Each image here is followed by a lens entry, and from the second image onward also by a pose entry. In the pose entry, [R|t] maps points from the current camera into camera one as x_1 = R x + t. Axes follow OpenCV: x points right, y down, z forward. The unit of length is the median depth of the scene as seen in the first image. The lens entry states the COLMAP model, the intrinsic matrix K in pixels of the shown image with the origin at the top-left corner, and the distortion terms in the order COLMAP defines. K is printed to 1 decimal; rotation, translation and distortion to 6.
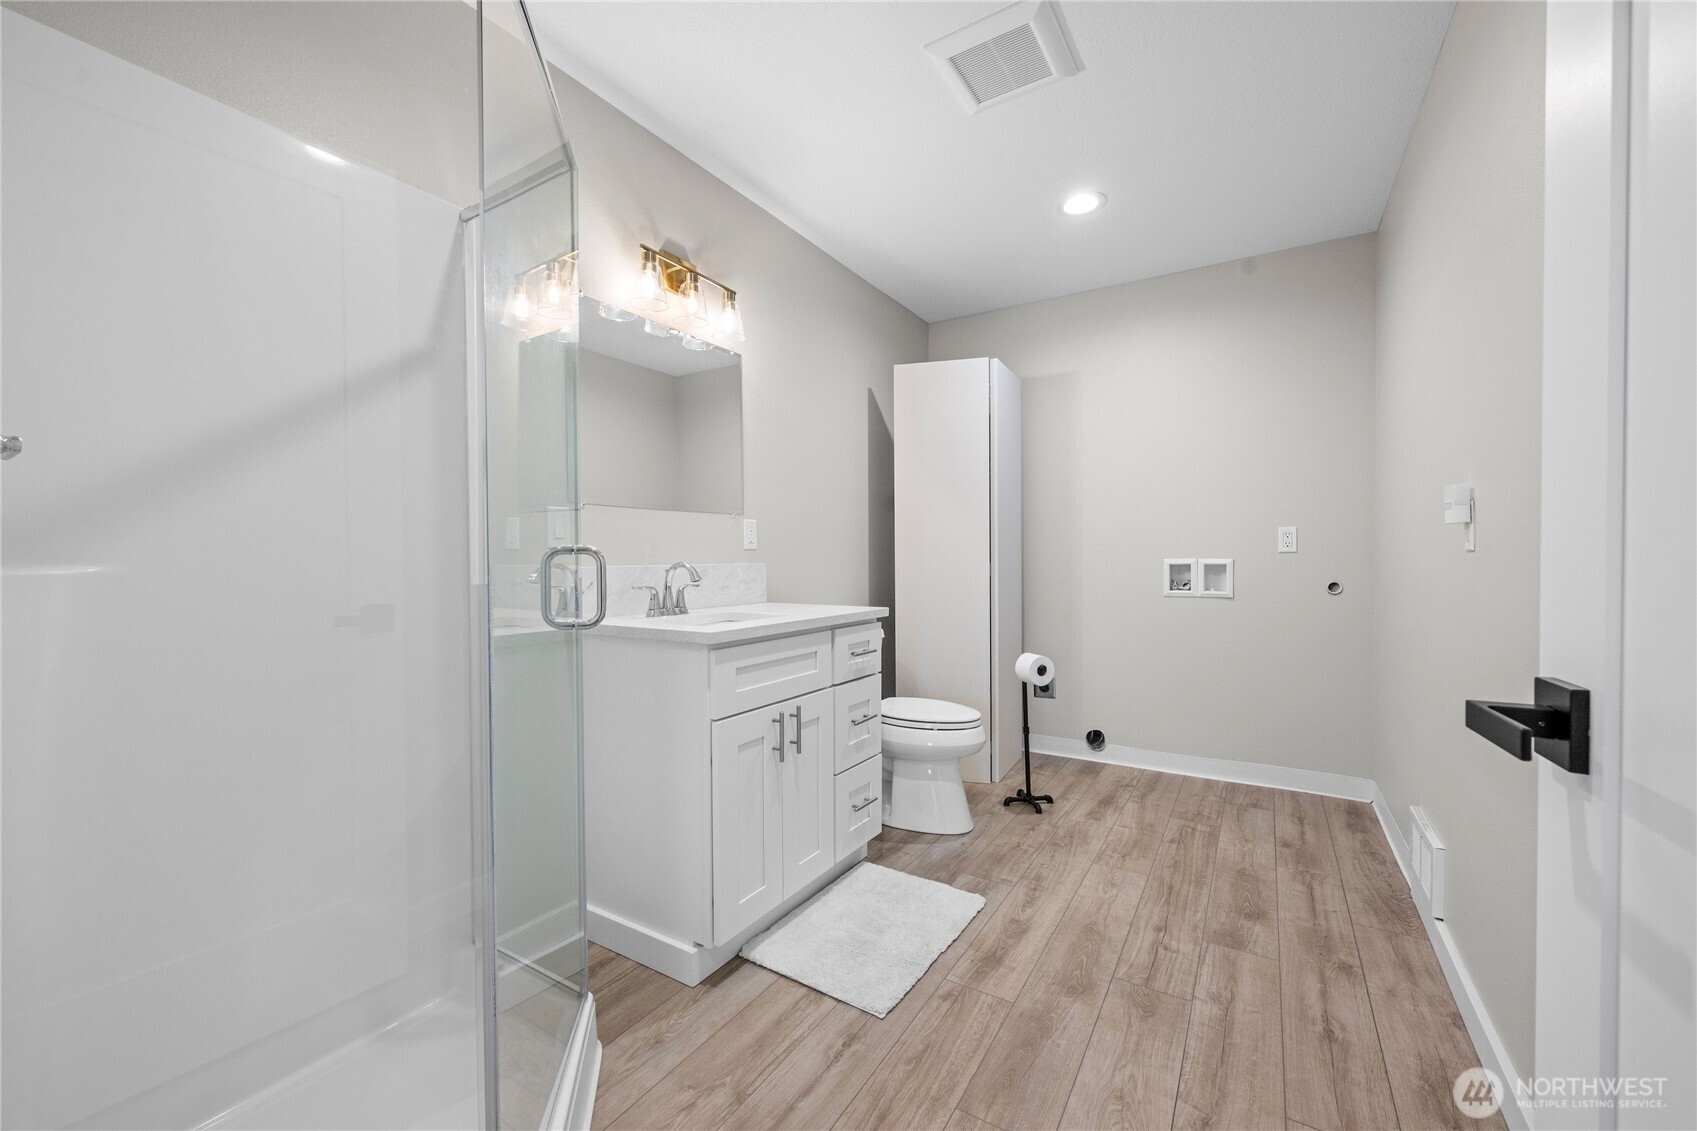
lens RADIAL K [[667.2, 0, 848.1], [0, 667.2, 568.4], [0, 0, 1]] dist [-0.000008, 0.000114]
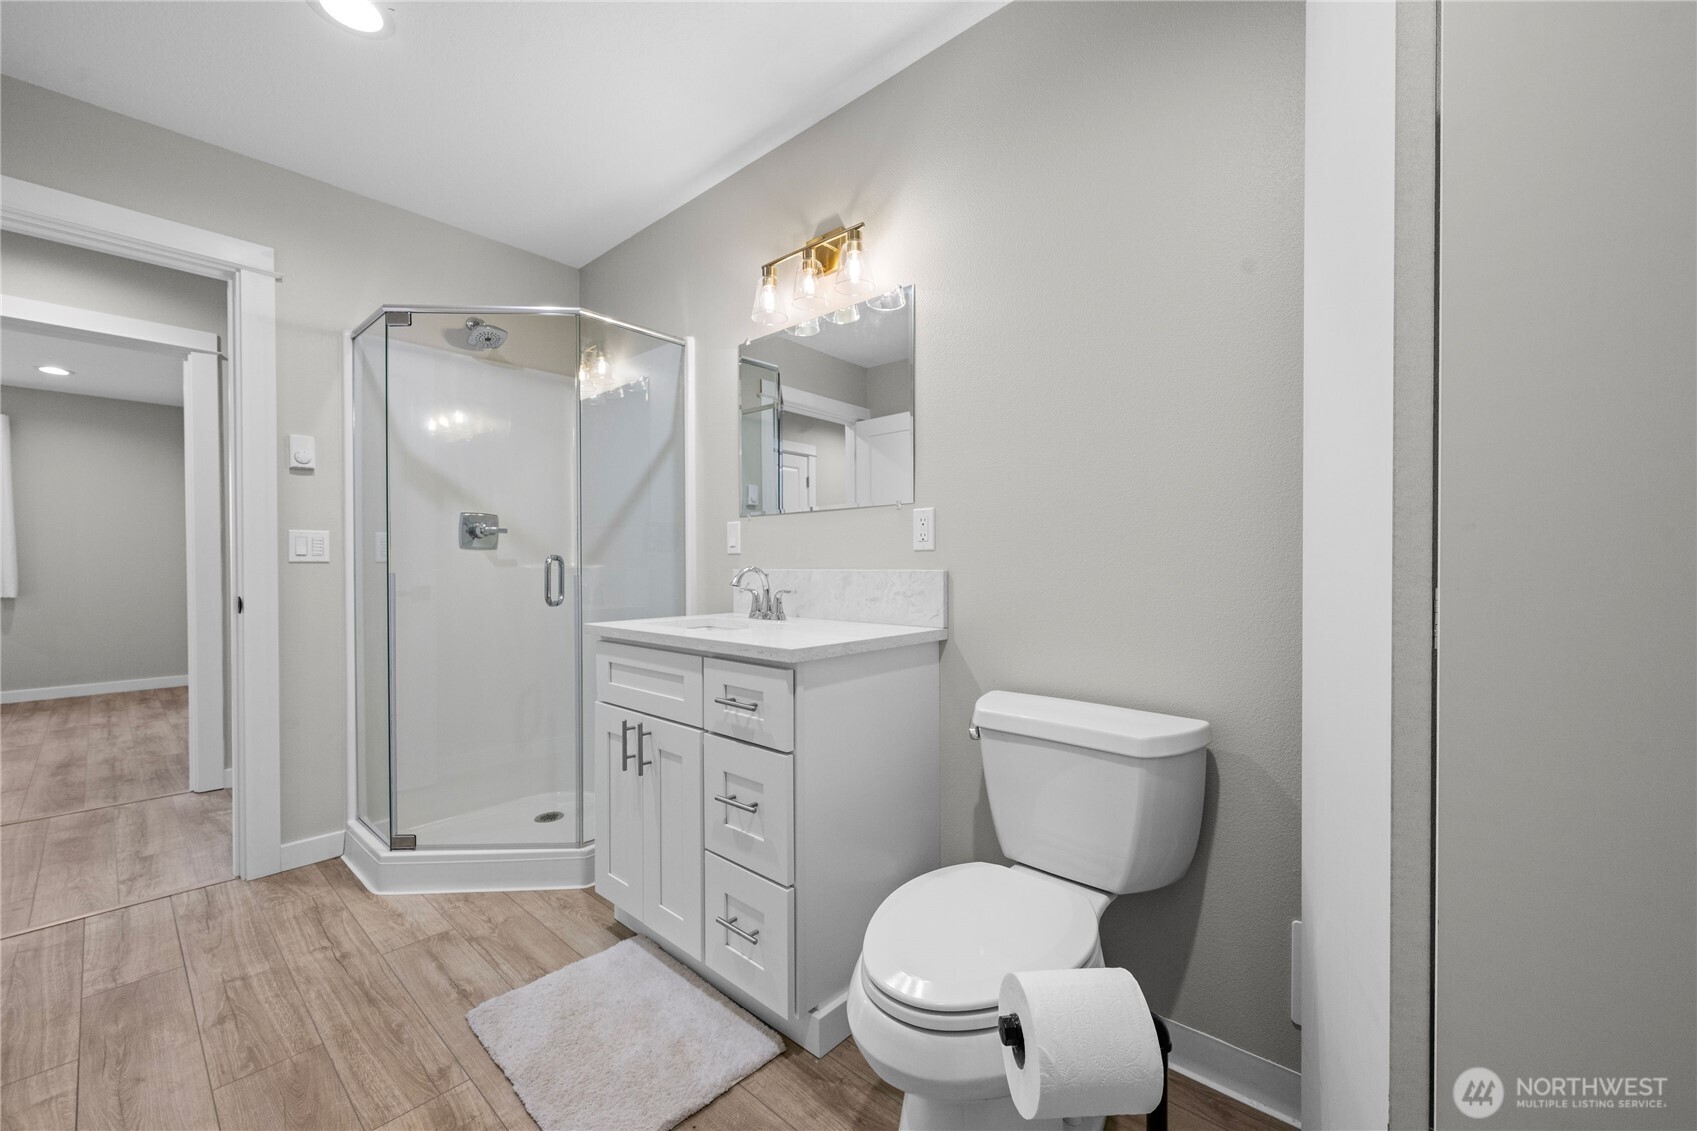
lens RADIAL K [[667.2, 0, 848.1], [0, 667.2, 568.4], [0, 0, 1]] dist [-0.000008, 0.000114]
pose [[-0.169718, 0.013500, -0.985400, 0.846010], [-0.012629, 0.999794, 0.015872, -0.028747], [0.985412, 0.015138, -0.169513, 1.553245]]
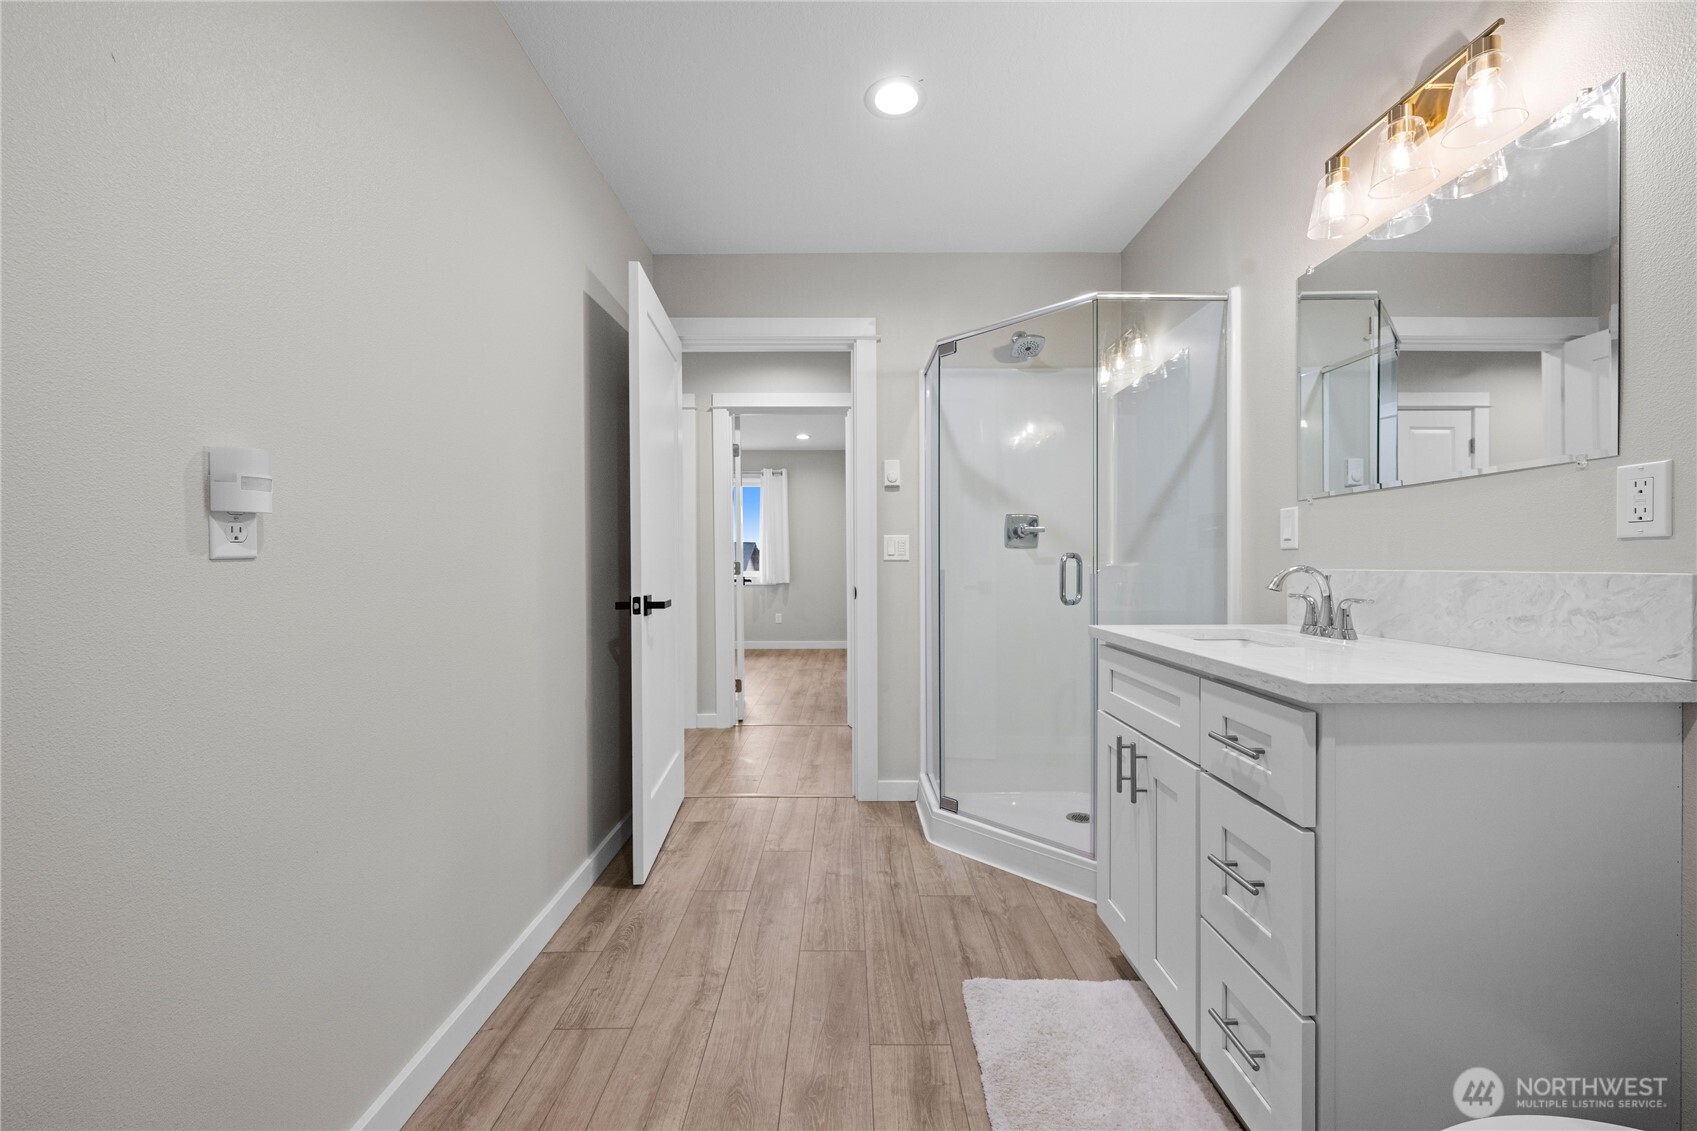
lens RADIAL K [[667.2, 0, 848.1], [0, 667.2, 568.4], [0, 0, 1]] dist [-0.000008, 0.000114]
pose [[-0.847642, 0.012854, -0.530413, 0.699280], [-0.000785, 0.999675, 0.025480, -0.029408], [0.530568, 0.022015, -0.847357, 1.620584]]
